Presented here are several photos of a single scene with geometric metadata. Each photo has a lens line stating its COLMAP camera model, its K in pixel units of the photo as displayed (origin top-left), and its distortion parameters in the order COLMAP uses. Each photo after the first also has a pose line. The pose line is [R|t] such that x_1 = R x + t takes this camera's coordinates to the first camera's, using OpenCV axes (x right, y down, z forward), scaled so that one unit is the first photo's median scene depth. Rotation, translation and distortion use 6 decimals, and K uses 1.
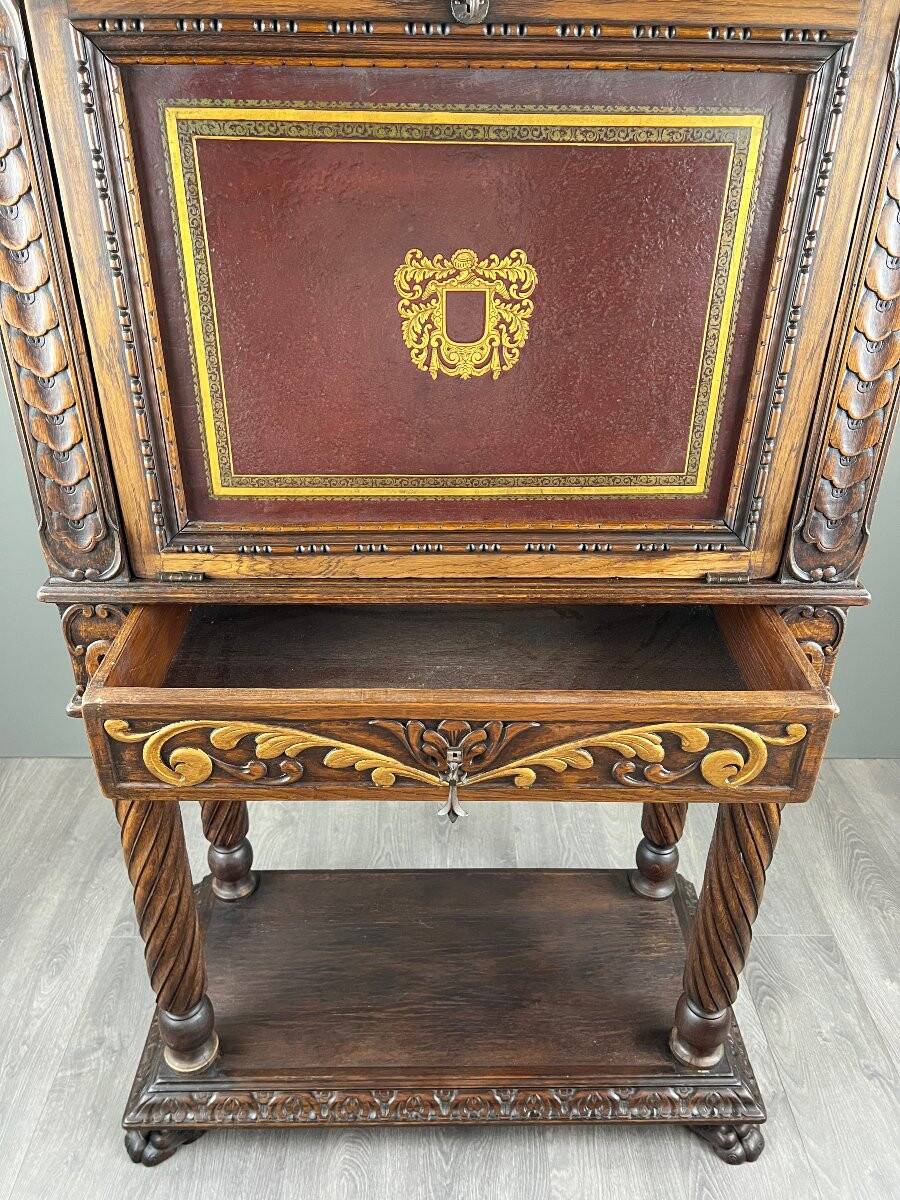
lens RADIAL K [[904.4, 0, 447.6], [0, 904.4, 601.2], [0, 0, 1]] dist [0.061125, -0.075723]
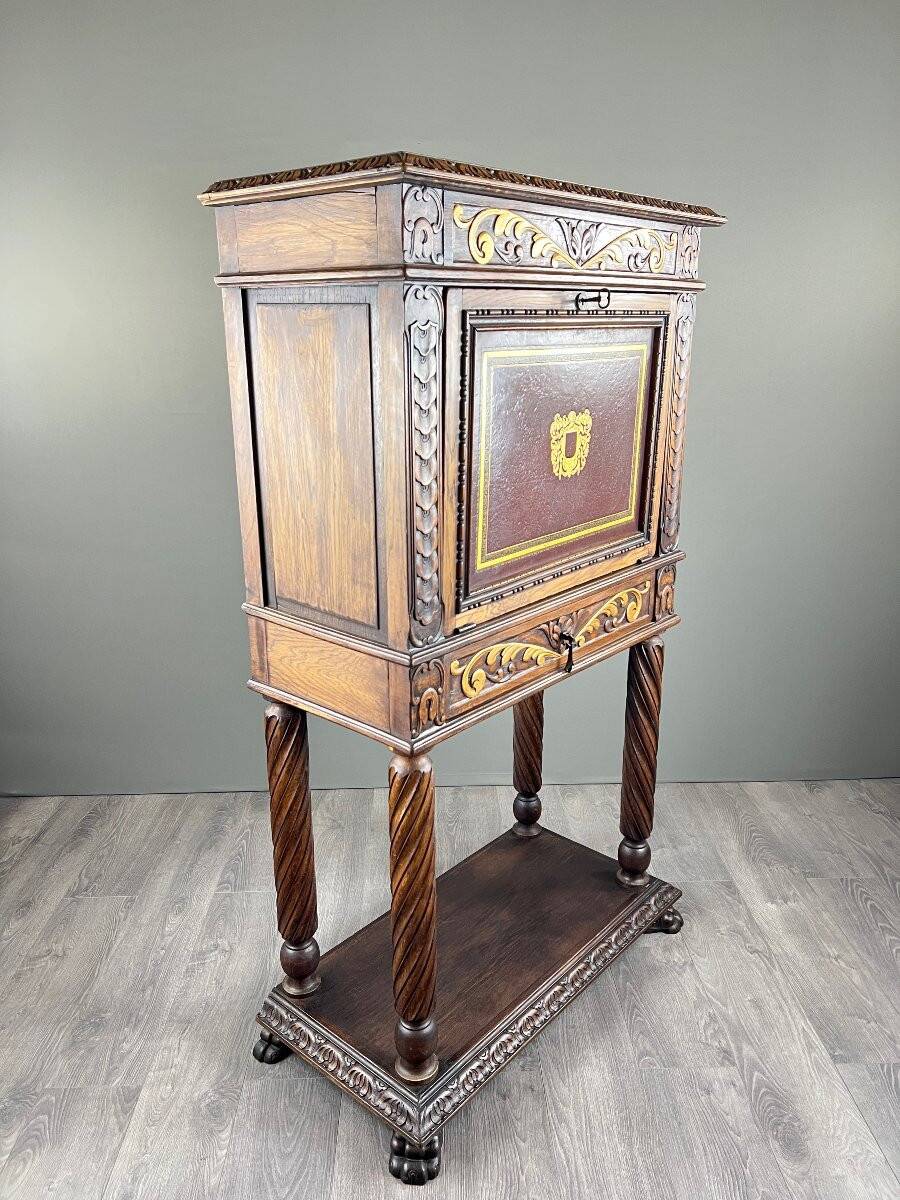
lens RADIAL K [[894.6, 0, 450.0], [0, 894.6, 600.0], [0, 0, 1]] dist [0.165384, -0.215538]
pose [[0.673662, -0.232320, 0.701575, -1.413295], [0.368879, 0.928298, -0.046806, -0.008276], [-0.640396, 0.290328, 0.711057, -0.099567]]
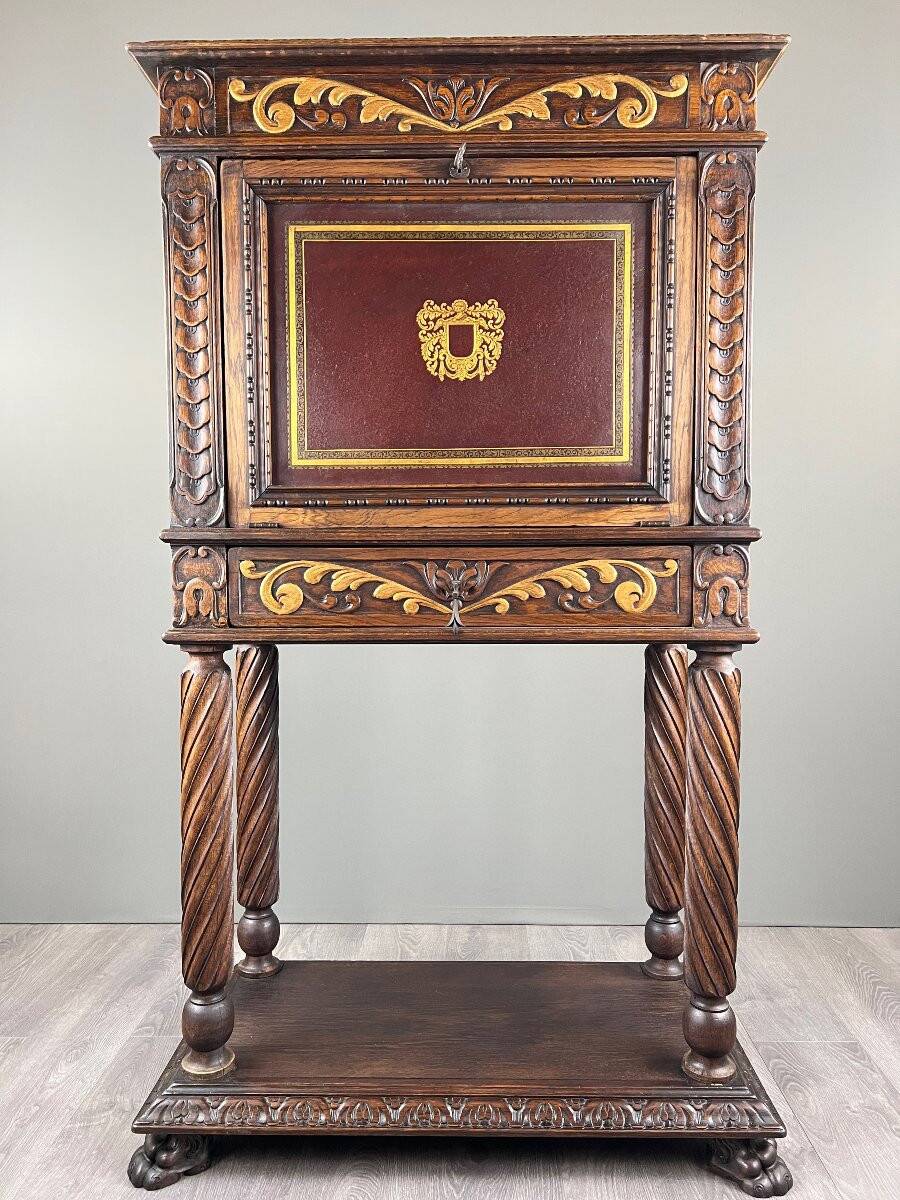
lens RADIAL K [[905.4, 0, 455.0], [0, 905.4, 604.1], [0, 0, 1]] dist [0.066444, -0.077904]
pose [[0.999384, -0.010607, -0.033460, 0.051064], [-0.005465, 0.894607, -0.446820, 0.722608], [0.034673, 0.446728, 0.893998, -0.194614]]
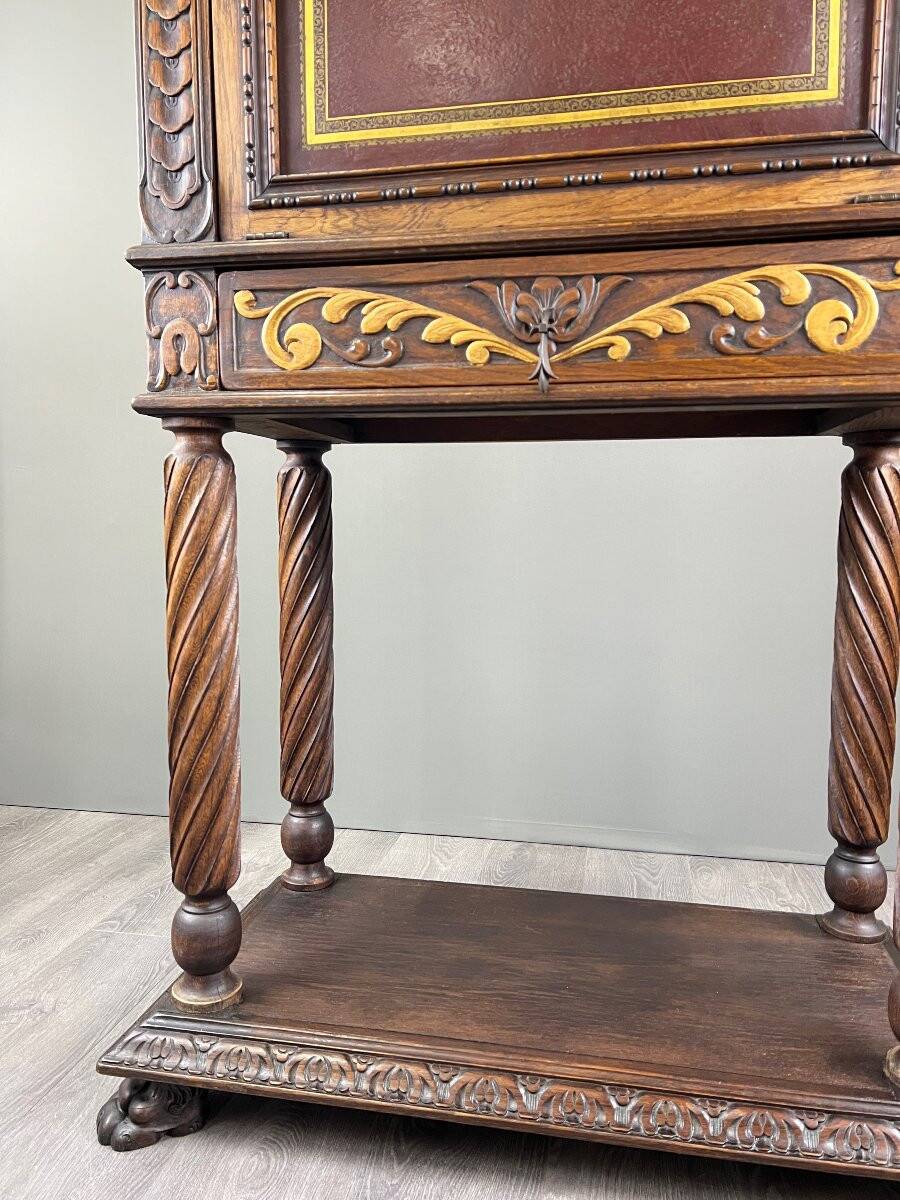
lens RADIAL K [[904.4, 0, 447.6], [0, 904.4, 601.2], [0, 0, 1]] dist [0.061125, -0.075723]
pose [[0.977494, 0.015114, -0.210419, 0.106296], [-0.098276, 0.915214, -0.390802, 0.697532], [0.186672, 0.402686, 0.896101, 0.334494]]
